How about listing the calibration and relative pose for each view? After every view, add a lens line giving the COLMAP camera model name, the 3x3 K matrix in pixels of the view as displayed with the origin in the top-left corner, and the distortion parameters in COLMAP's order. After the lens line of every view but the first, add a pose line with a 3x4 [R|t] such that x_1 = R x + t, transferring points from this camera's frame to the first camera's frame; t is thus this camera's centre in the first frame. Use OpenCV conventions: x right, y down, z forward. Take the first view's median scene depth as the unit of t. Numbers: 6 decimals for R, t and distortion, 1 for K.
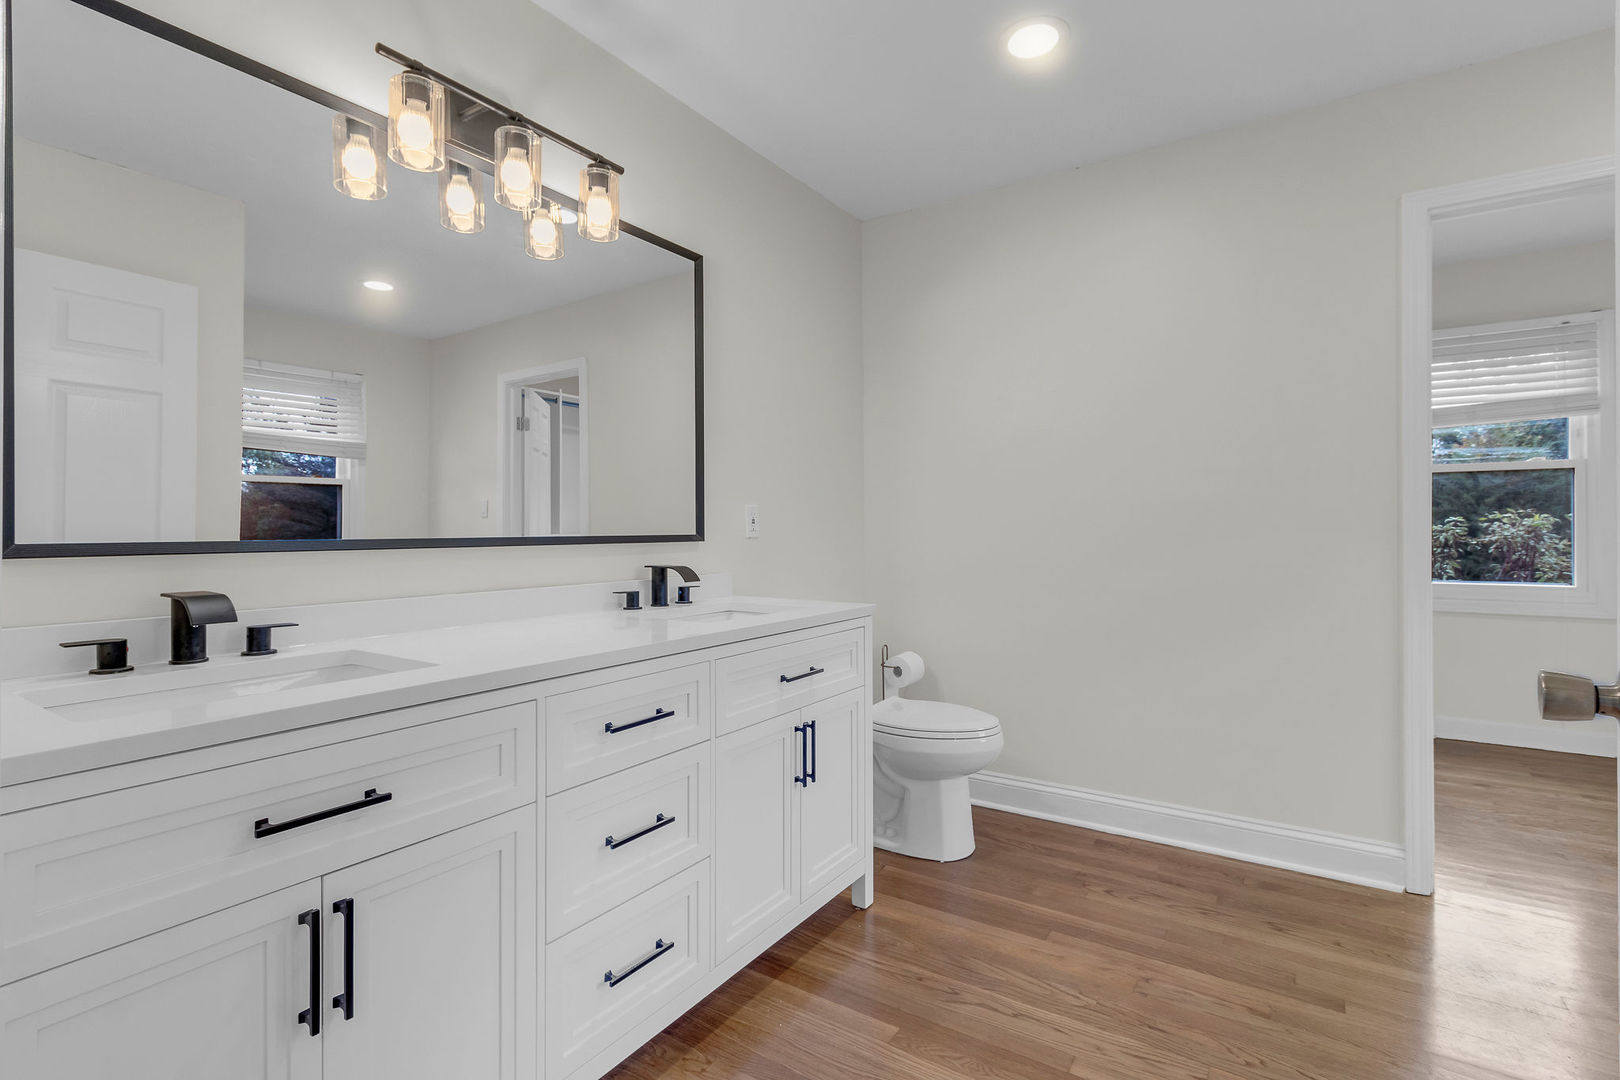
lens RADIAL K [[804.7, 0, 810.4], [0, 804.7, 532.9], [0, 0, 1]] dist [0.003254, 0.000296]
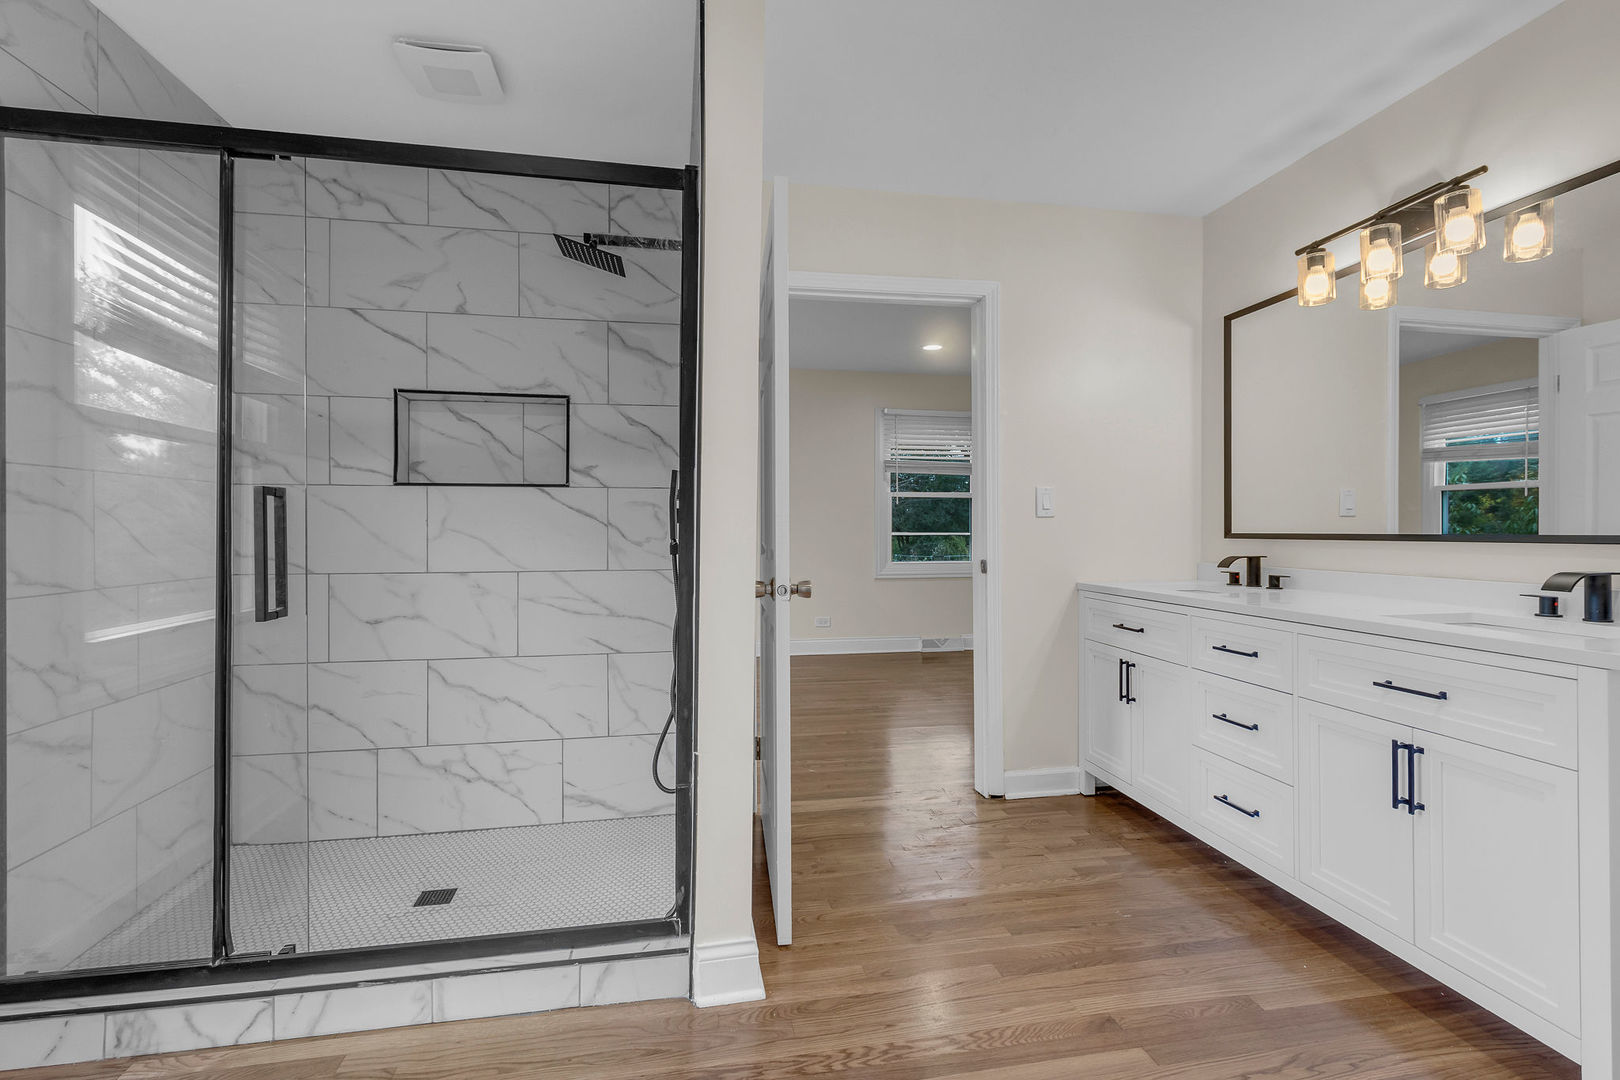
lens RADIAL K [[754.6, 0, 809.7], [0, 754.6, 529.9], [0, 0, 1]] dist [-0.000151, -0.000082]
pose [[-0.757404, 0.030750, -0.652222, 1.326392], [0.029907, 0.999476, 0.012391, -0.054025], [0.652262, -0.010121, -0.757926, 1.518838]]
